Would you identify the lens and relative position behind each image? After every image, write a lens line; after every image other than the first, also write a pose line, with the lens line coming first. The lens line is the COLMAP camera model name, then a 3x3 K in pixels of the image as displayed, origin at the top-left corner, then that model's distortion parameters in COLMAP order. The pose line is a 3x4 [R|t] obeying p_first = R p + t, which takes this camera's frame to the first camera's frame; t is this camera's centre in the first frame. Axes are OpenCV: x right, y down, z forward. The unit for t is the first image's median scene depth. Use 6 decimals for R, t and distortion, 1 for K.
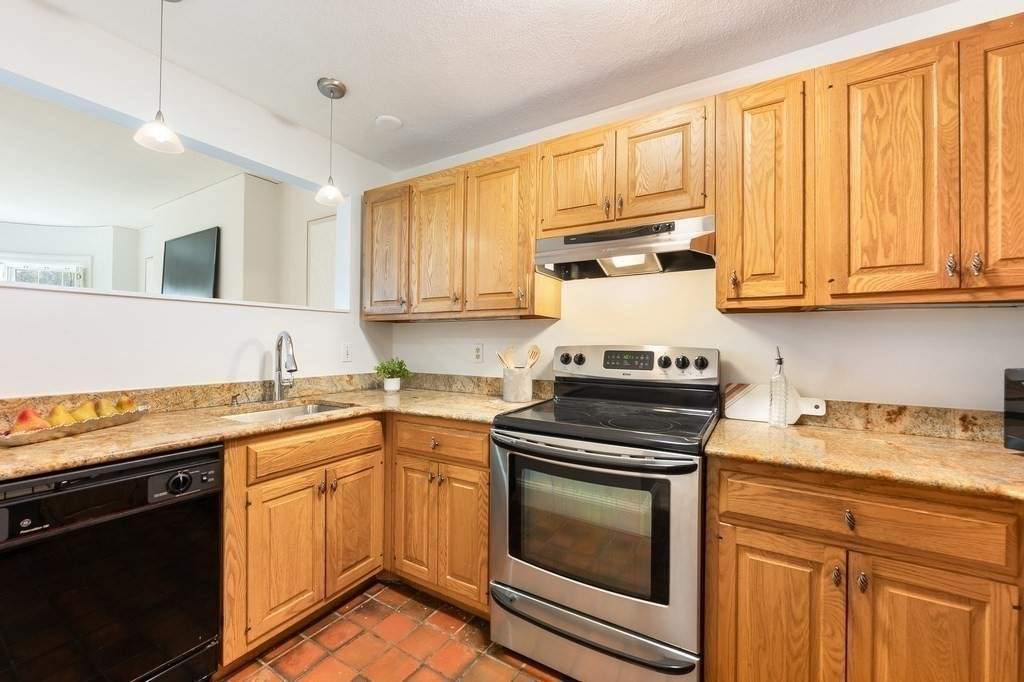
lens RADIAL K [[410.5, 0, 511.5], [0, 410.5, 346.5], [0, 0, 1]] dist [-0.001470, -0.000082]
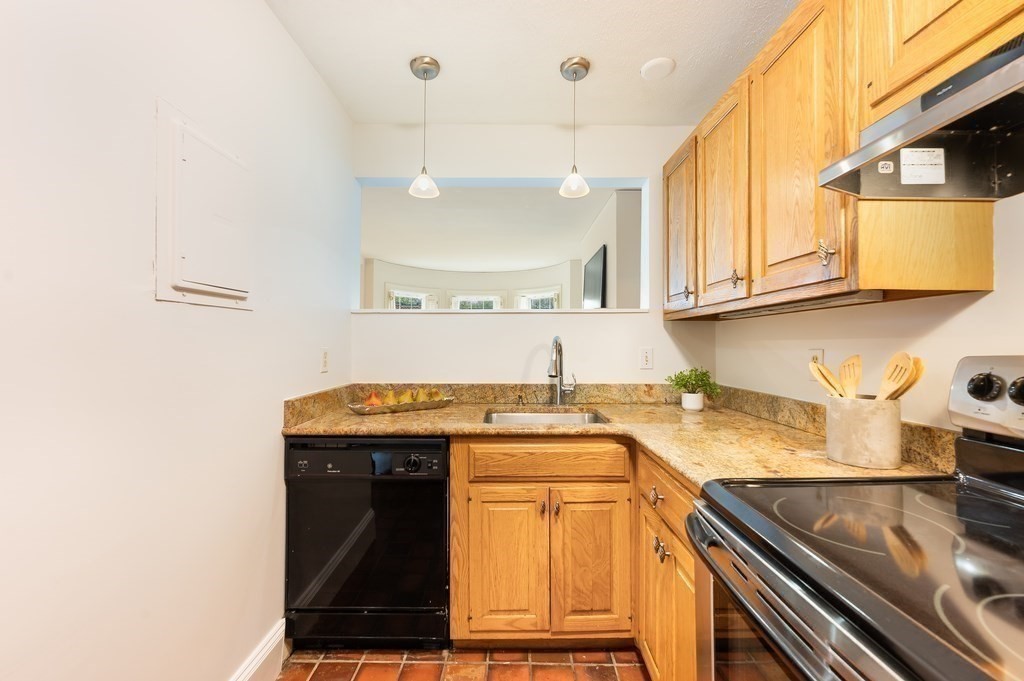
lens RADIAL K [[408.5, 0, 512.0], [0, 408.5, 340.5], [0, 0, 1]] dist [-0.003843, -0.000375]
pose [[0.516968, -0.014704, -0.855878, 0.258775], [-0.004861, 0.999786, -0.020112, -0.006391], [0.855991, 0.014557, 0.516786, 0.422413]]
